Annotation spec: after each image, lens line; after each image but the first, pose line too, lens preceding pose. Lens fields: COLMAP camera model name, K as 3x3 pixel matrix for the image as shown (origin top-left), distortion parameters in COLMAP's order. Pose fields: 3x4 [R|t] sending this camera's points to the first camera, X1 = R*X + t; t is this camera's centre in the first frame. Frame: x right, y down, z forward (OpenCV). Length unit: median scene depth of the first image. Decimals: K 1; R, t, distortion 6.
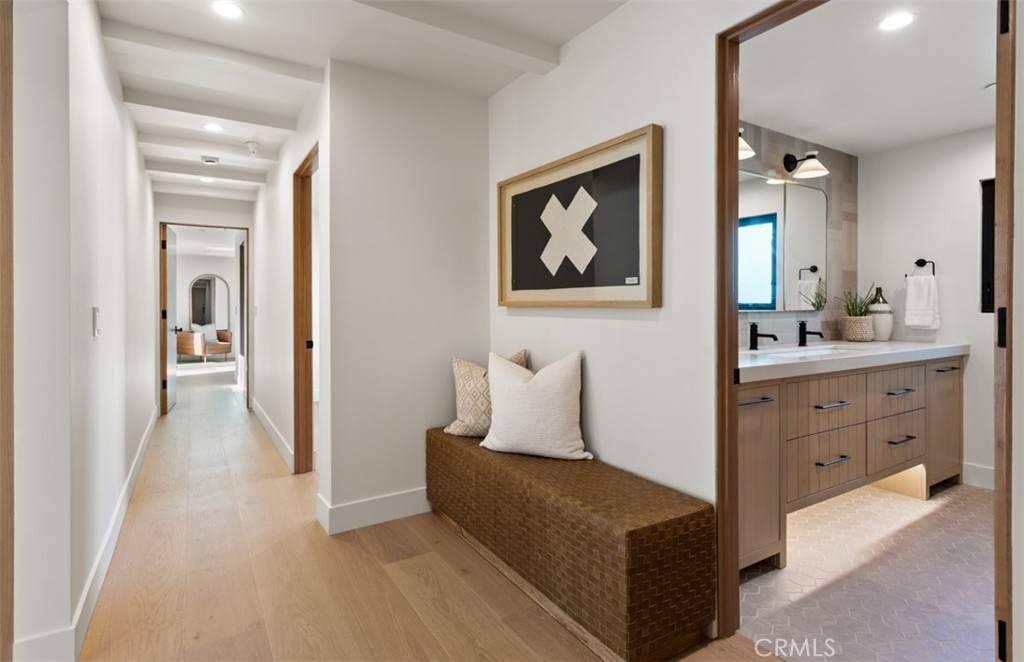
lens RADIAL K [[510.5, 0, 497.4], [0, 510.5, 306.7], [0, 0, 1]] dist [0.000838, -0.000301]
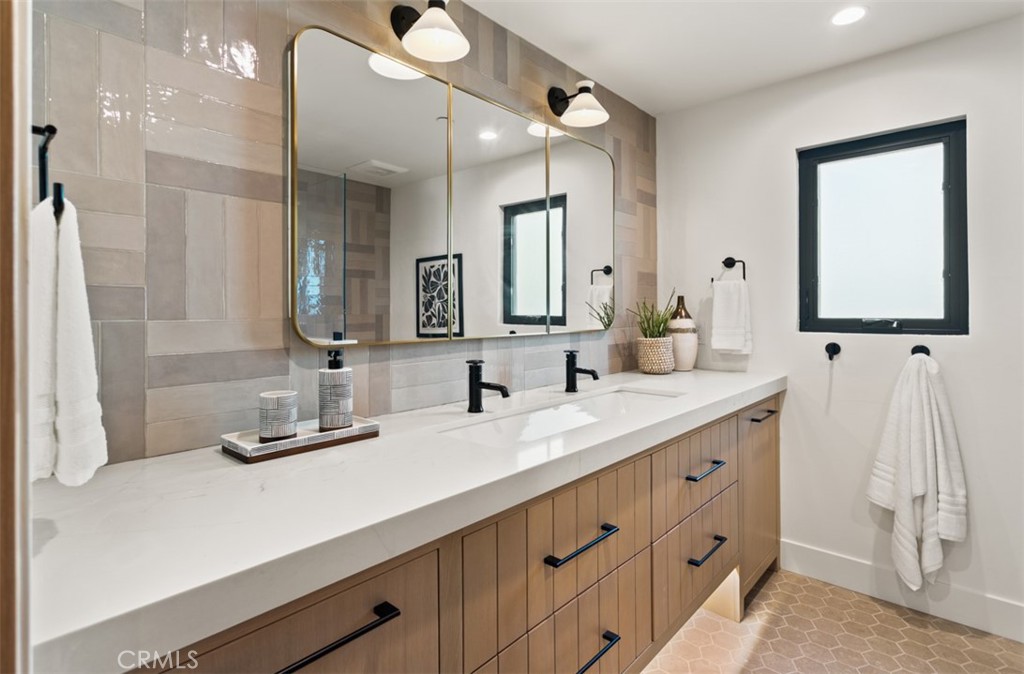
lens RADIAL K [[513.6, 0, 513.3], [0, 513.6, 304.8], [0, 0, 1]] dist [-0.001943, 0.000048]
pose [[0.955007, -0.001041, 0.296583, 0.318282], [0.004648, 0.999924, -0.011455, -0.018807], [-0.296548, 0.012318, 0.954938, 0.393051]]
